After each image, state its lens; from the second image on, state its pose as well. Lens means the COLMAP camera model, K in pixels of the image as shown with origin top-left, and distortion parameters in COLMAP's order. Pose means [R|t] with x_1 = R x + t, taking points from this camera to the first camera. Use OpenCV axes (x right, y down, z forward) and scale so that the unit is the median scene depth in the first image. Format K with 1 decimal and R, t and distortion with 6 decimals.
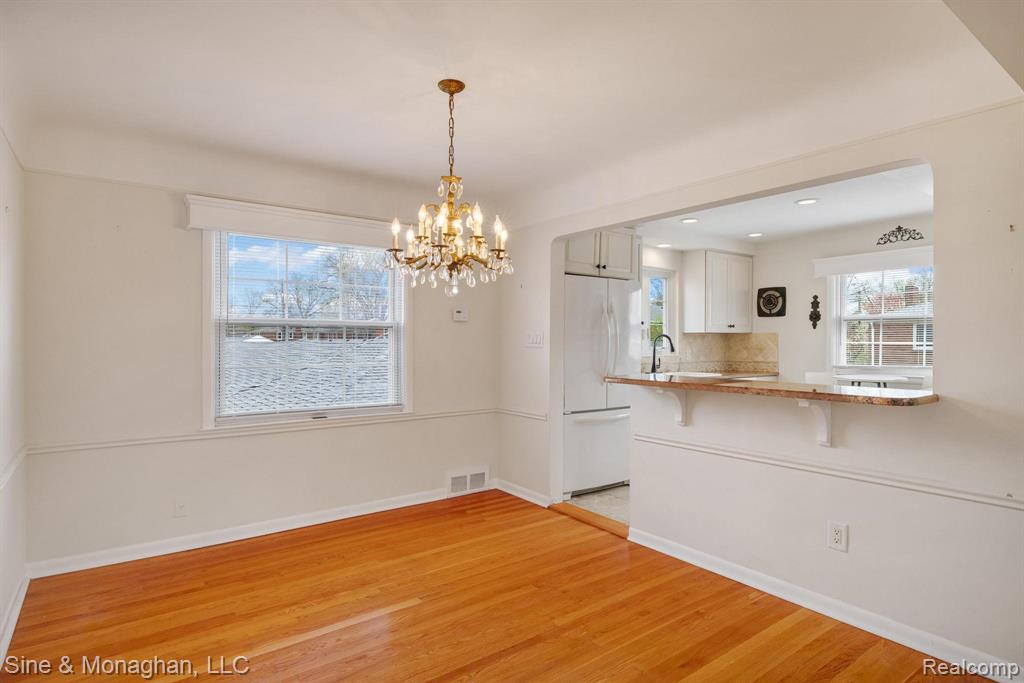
lens RADIAL K [[552.3, 0, 513.1], [0, 552.3, 347.3], [0, 0, 1]] dist [0.000130, 0.000501]
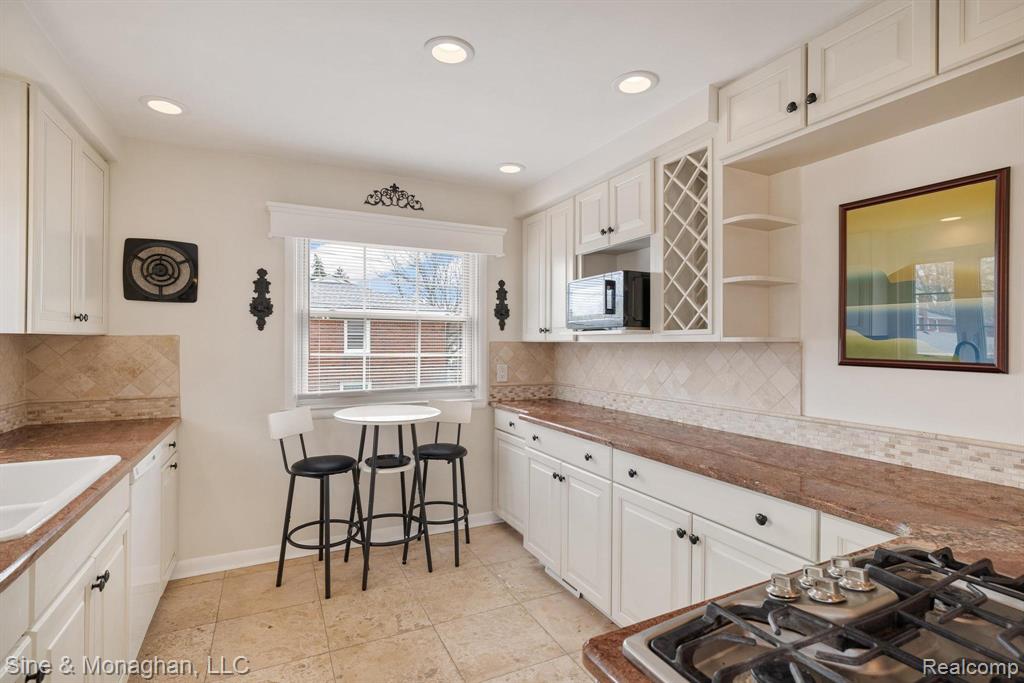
lens RADIAL K [[493.7, 0, 512.0], [0, 493.7, 341.5], [0, 0, 1]] dist [-0.001824, 0.000633]
pose [[0.175373, -0.000061, 0.984502, 0.139495], [0.003917, 0.999992, -0.000636, -0.026767], [-0.984494, 0.003968, 0.175372, 0.855030]]
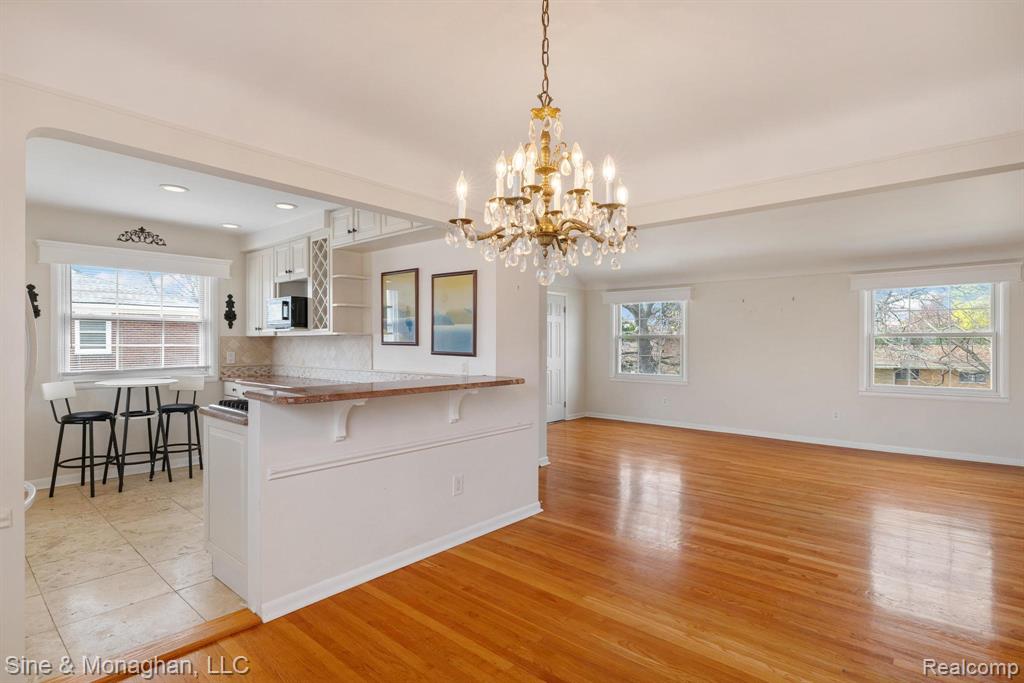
lens RADIAL K [[508.4, 0, 514.2], [0, 508.4, 342.6], [0, 0, 1]] dist [-0.004462, -0.000238]
pose [[-0.216675, -0.002339, 0.976241, -0.382986], [0.007204, 0.999966, 0.003994, -0.012530], [-0.976217, 0.007899, -0.216651, 0.622524]]
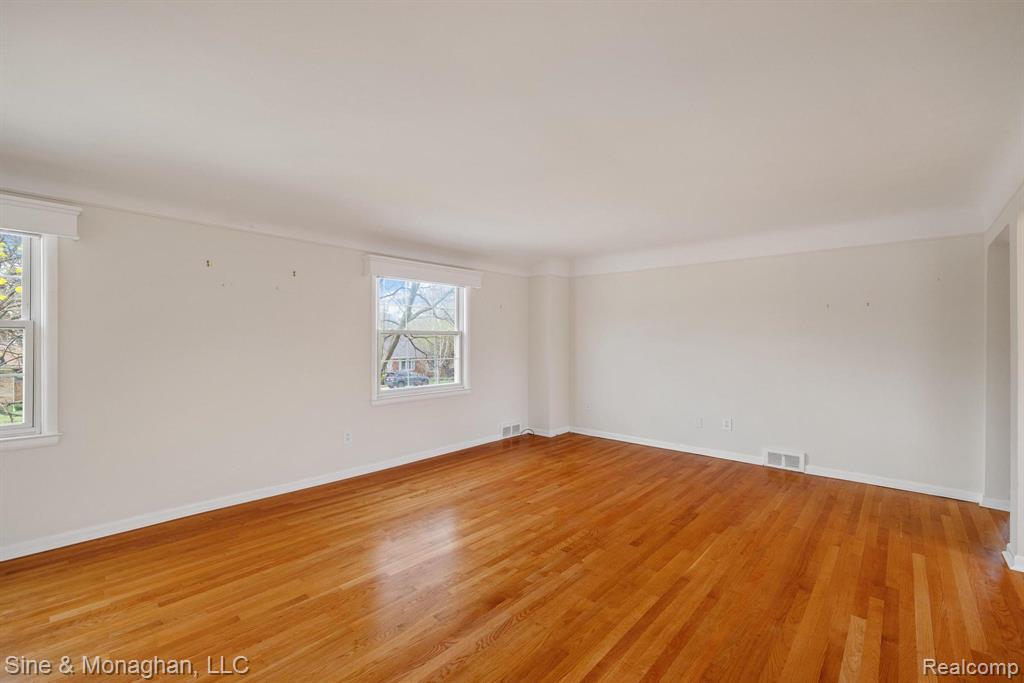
lens RADIAL K [[439.0, 0, 508.6], [0, 439.0, 341.5], [0, 0, 1]] dist [0.003691, 0.000316]
pose [[-0.981235, -0.003978, -0.192774, 0.624167], [-0.005338, 0.999964, 0.006535, -0.005722], [0.192741, 0.007441, -0.981222, 0.414290]]
